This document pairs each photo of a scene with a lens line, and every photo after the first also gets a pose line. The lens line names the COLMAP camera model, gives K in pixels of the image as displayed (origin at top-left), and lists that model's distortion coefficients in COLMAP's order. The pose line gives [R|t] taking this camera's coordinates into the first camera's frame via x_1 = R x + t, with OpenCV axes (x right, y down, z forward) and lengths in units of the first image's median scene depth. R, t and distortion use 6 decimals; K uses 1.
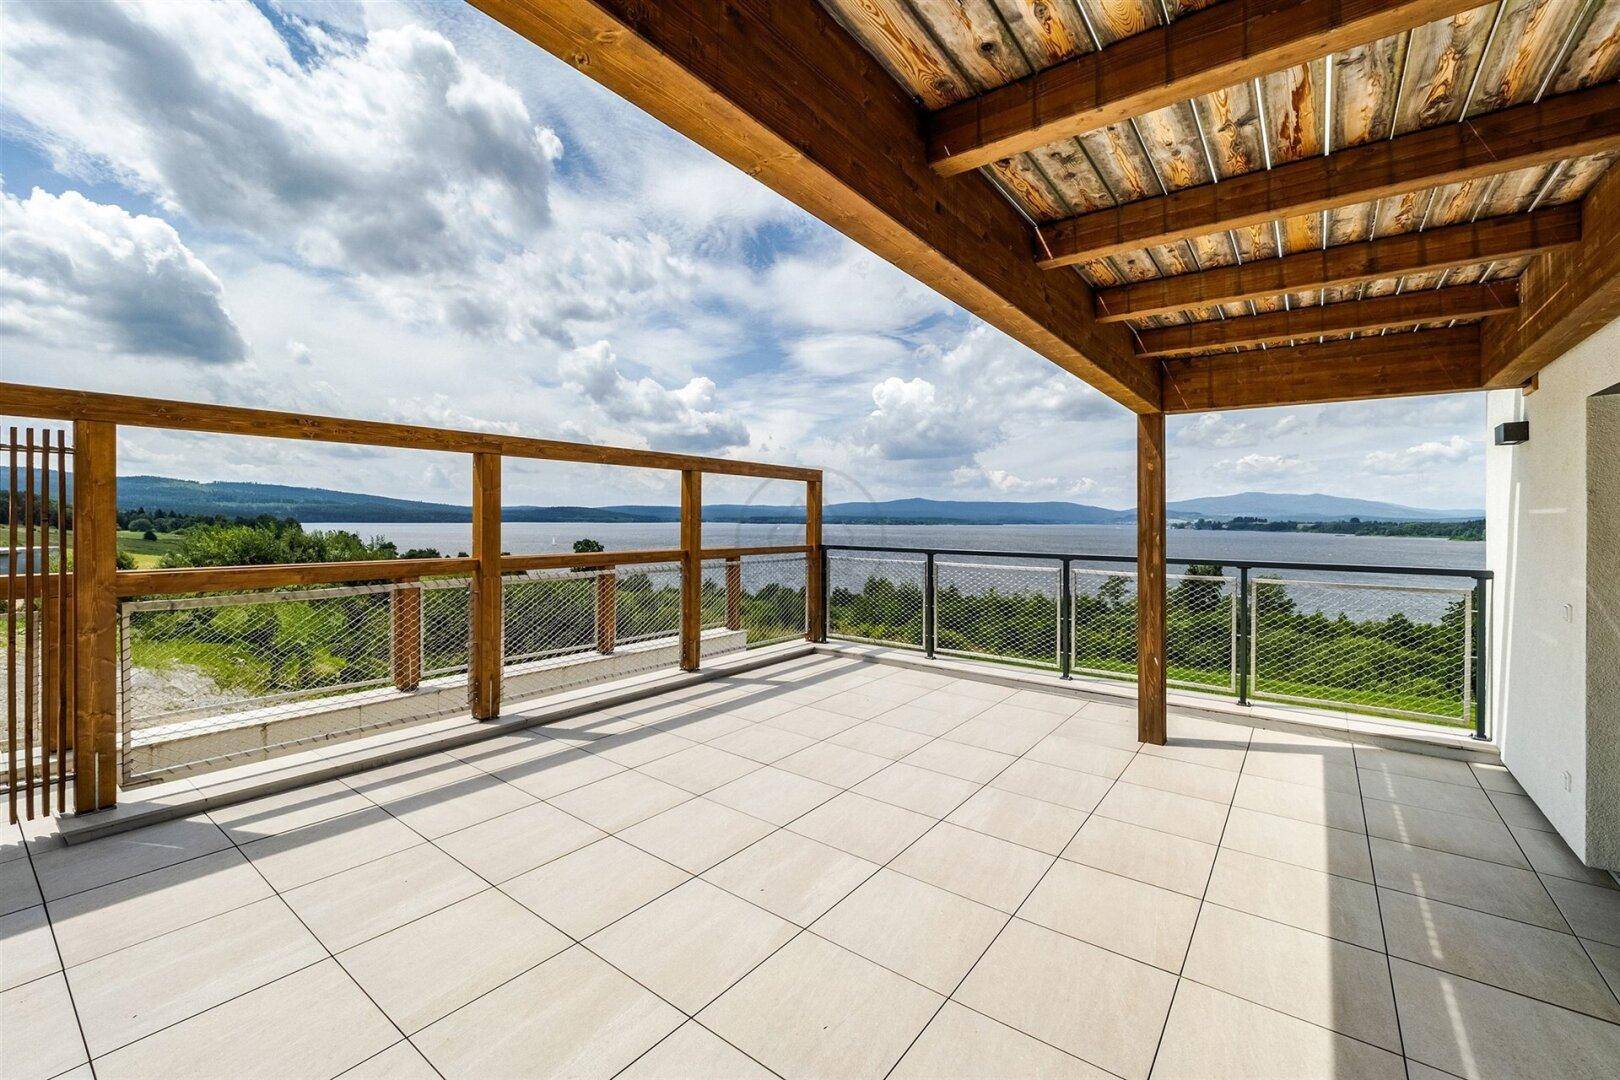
lens RADIAL K [[680.6, 0, 806.8], [0, 680.6, 532.4], [0, 0, 1]] dist [-0.001915, -0.000871]
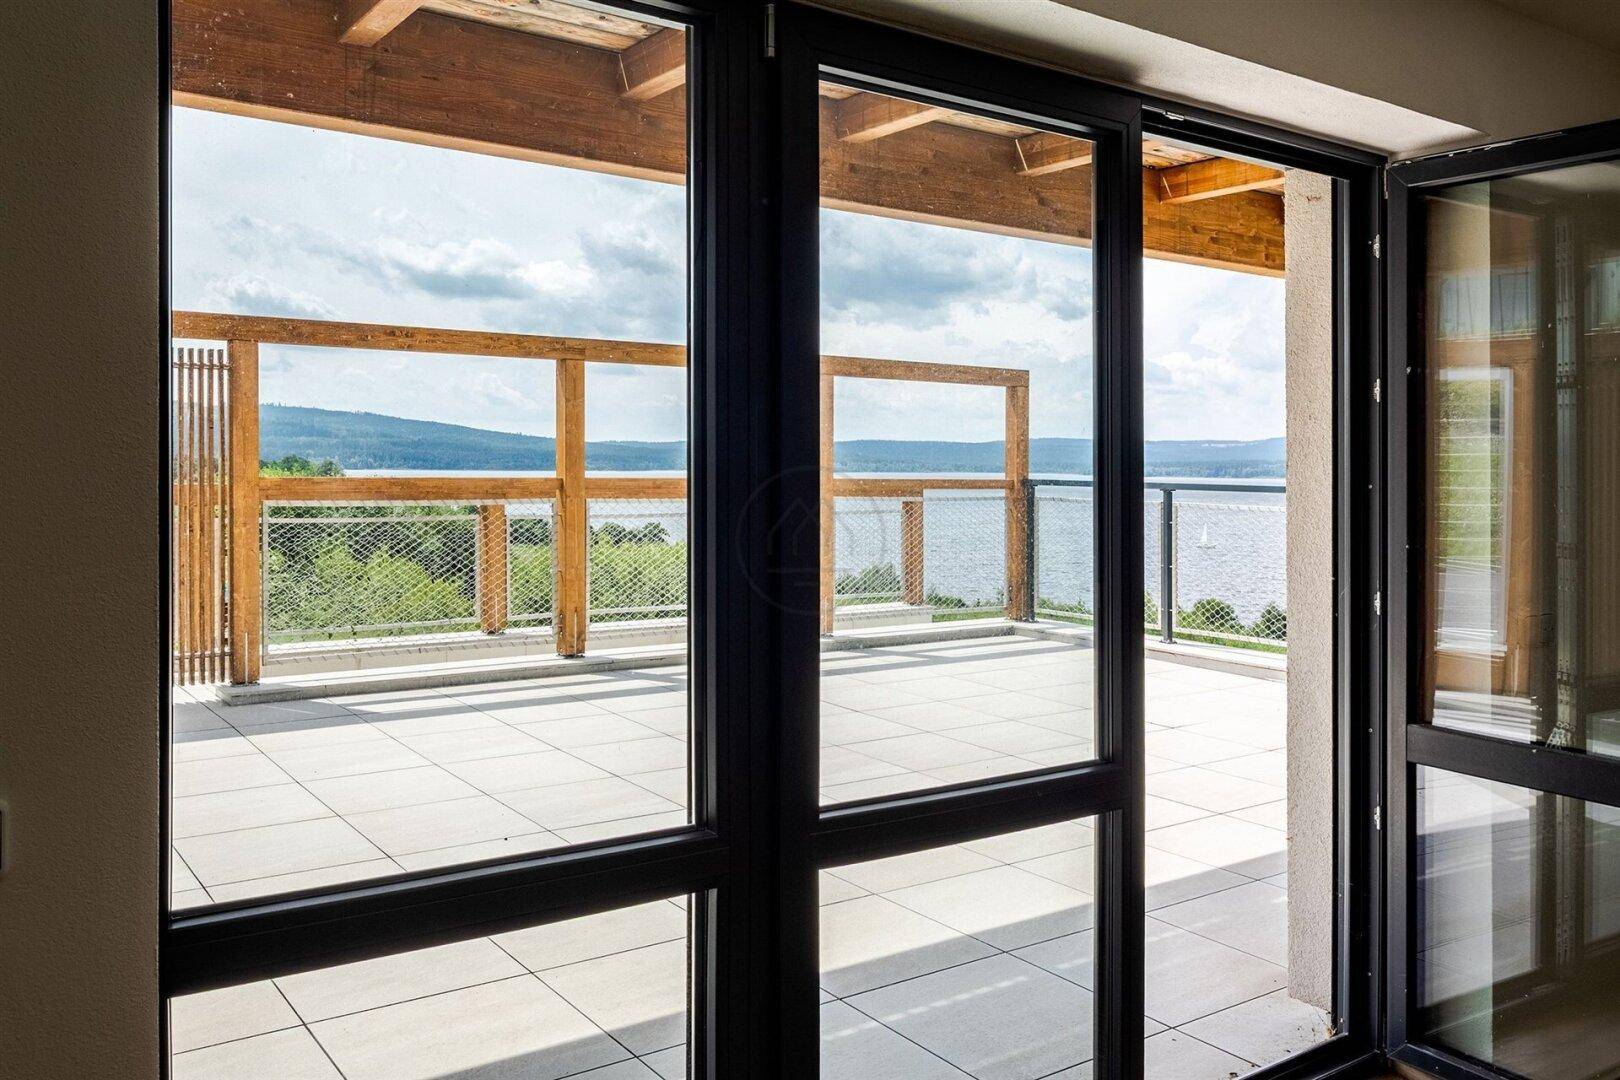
lens RADIAL K [[1325.4, 0, 810.0], [0, 1325.4, 540.0], [0, 0, 1]] dist [0.007102, -0.004862]
pose [[0.954300, 0.021753, -0.298059, 0.360647], [-0.010147, 0.999131, 0.040431, 0.048126], [0.298679, -0.035559, 0.953691, -0.584612]]
